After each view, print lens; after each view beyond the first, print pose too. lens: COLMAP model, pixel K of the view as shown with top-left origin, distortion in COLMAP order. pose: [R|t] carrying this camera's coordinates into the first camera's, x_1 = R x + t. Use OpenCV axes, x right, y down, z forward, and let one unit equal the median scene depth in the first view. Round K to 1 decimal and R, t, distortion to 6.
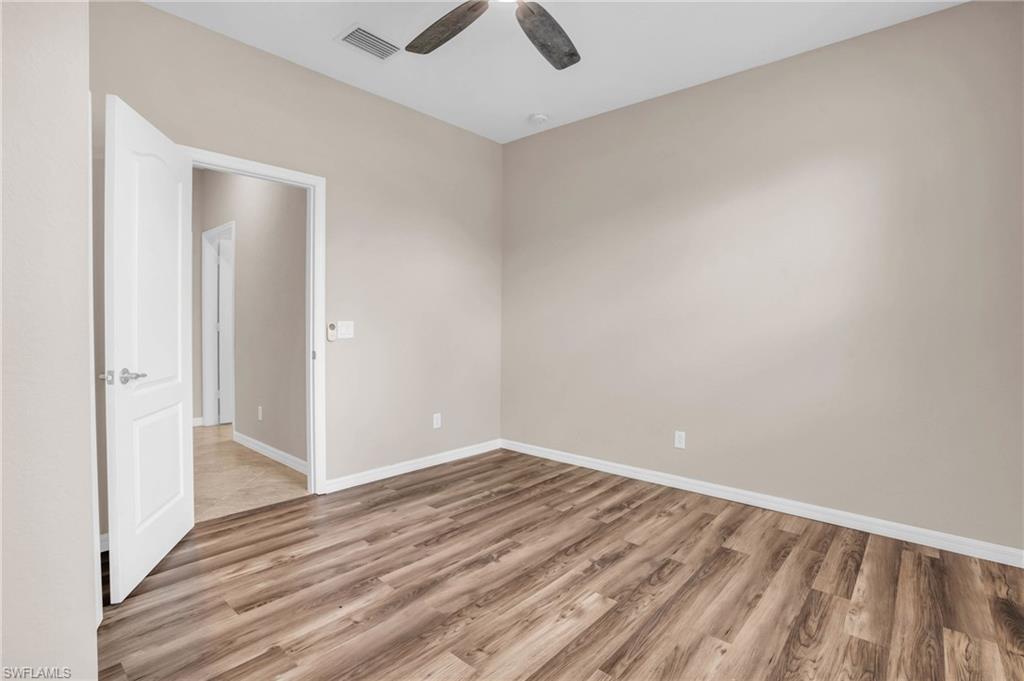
lens RADIAL K [[478.6, 0, 512.9], [0, 478.6, 339.1], [0, 0, 1]] dist [-0.029258, -0.000583]
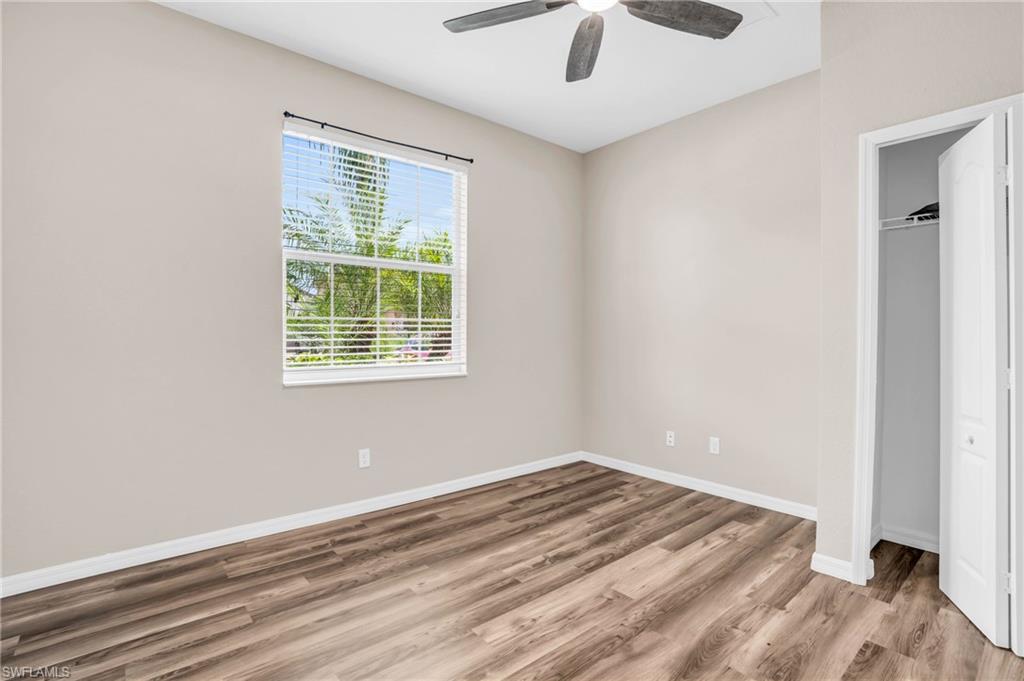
lens RADIAL K [[478.6, 0, 510.5], [0, 478.6, 335.2], [0, 0, 1]] dist [-0.029258, -0.000583]
pose [[-0.987761, -0.014665, 0.155286, 0.005043], [-0.008105, 0.999051, 0.042794, -0.079419], [-0.155766, 0.041011, -0.986942, 1.996675]]
